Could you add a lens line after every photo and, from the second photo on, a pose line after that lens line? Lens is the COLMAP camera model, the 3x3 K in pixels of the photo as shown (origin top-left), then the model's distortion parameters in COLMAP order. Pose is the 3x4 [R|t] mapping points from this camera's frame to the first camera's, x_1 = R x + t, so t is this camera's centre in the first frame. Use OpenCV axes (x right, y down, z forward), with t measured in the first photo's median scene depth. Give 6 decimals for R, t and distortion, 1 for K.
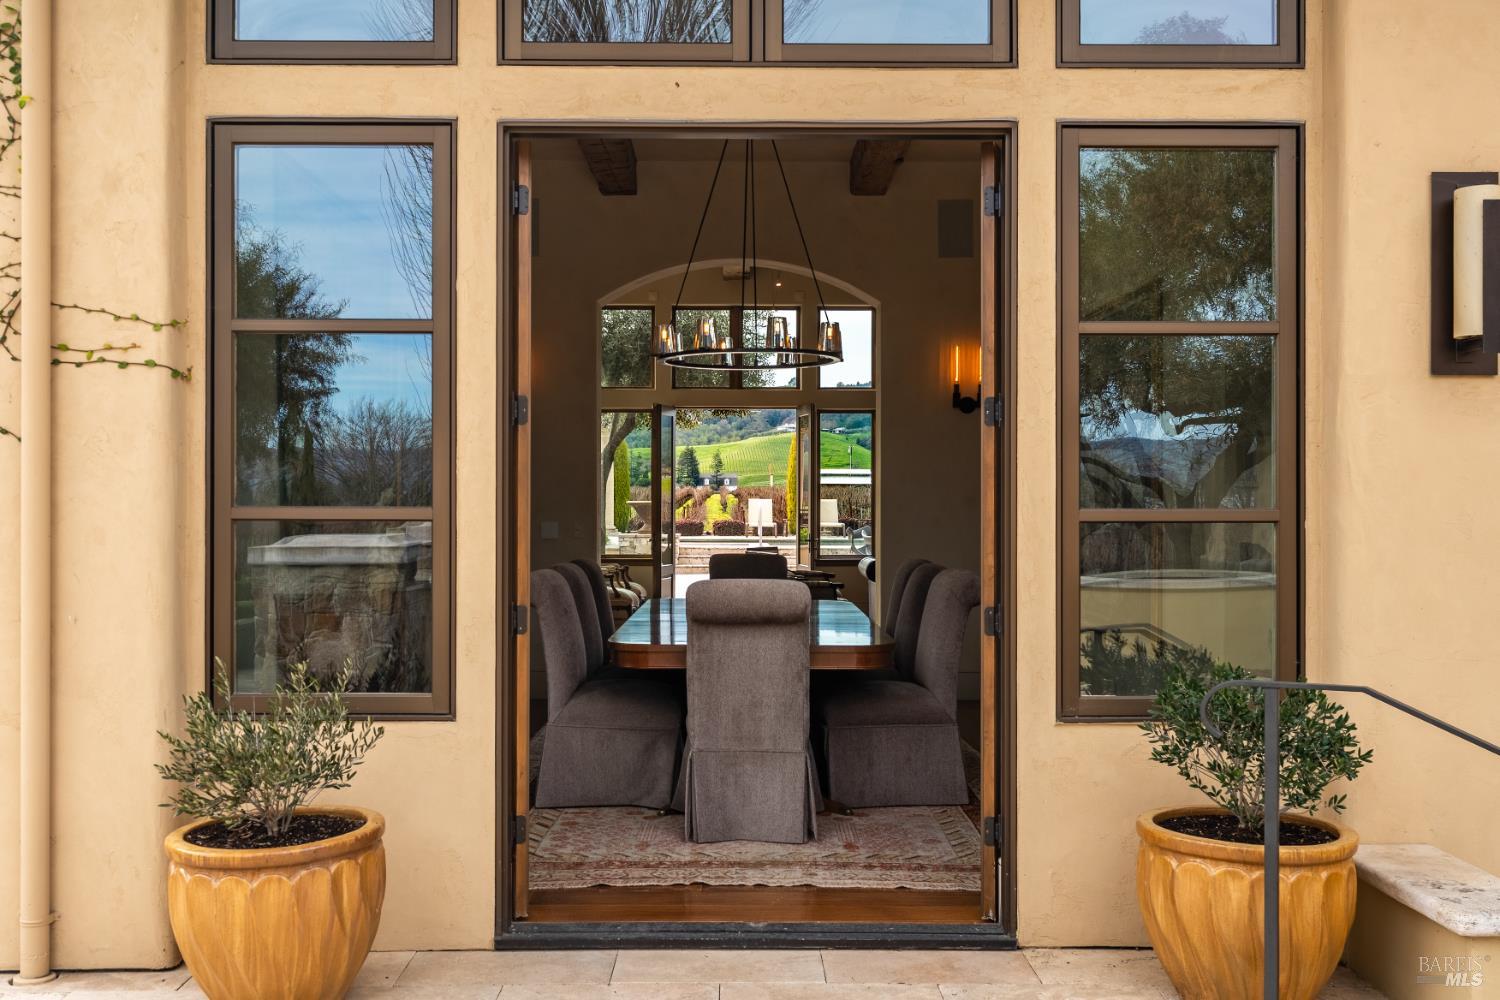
lens RADIAL K [[1511.5, 0, 750.0], [0, 1511.5, 500.0], [0, 0, 1]] dist [-0.000001, -0.000082]
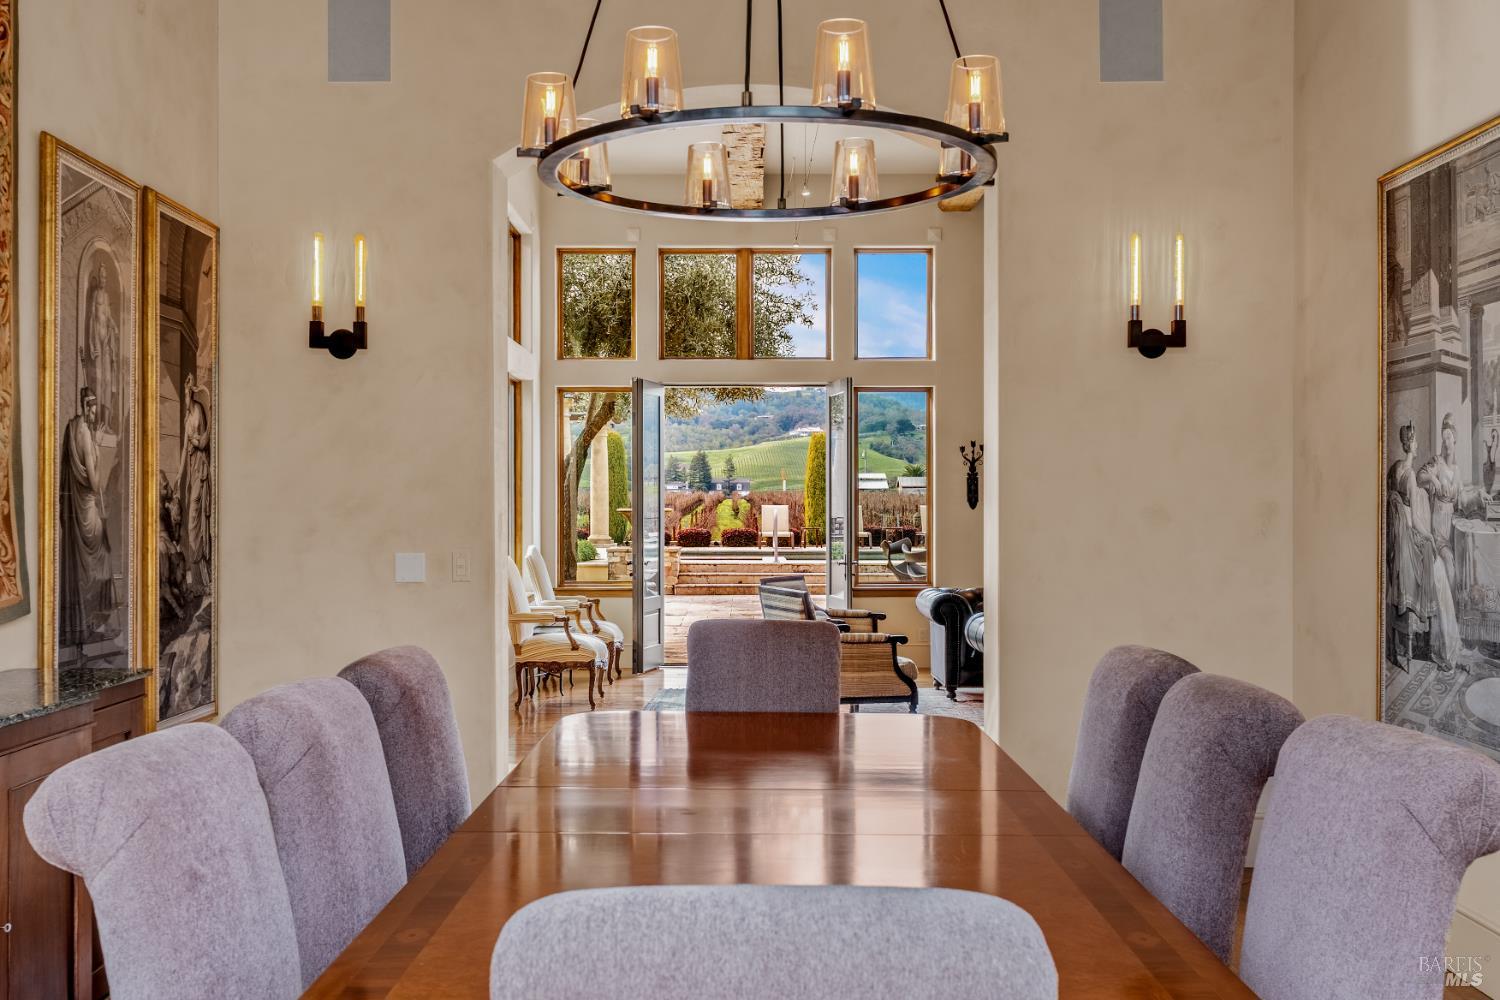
lens RADIAL K [[1511.5, 0, 750.0], [0, 1511.5, 500.0], [0, 0, 1]] dist [-0.000001, -0.000082]
pose [[0.999960, -0.003134, -0.008354, -0.000391], [0.003106, 0.999990, -0.003314, -0.000738], [0.008365, 0.003288, 0.999960, 0.106443]]
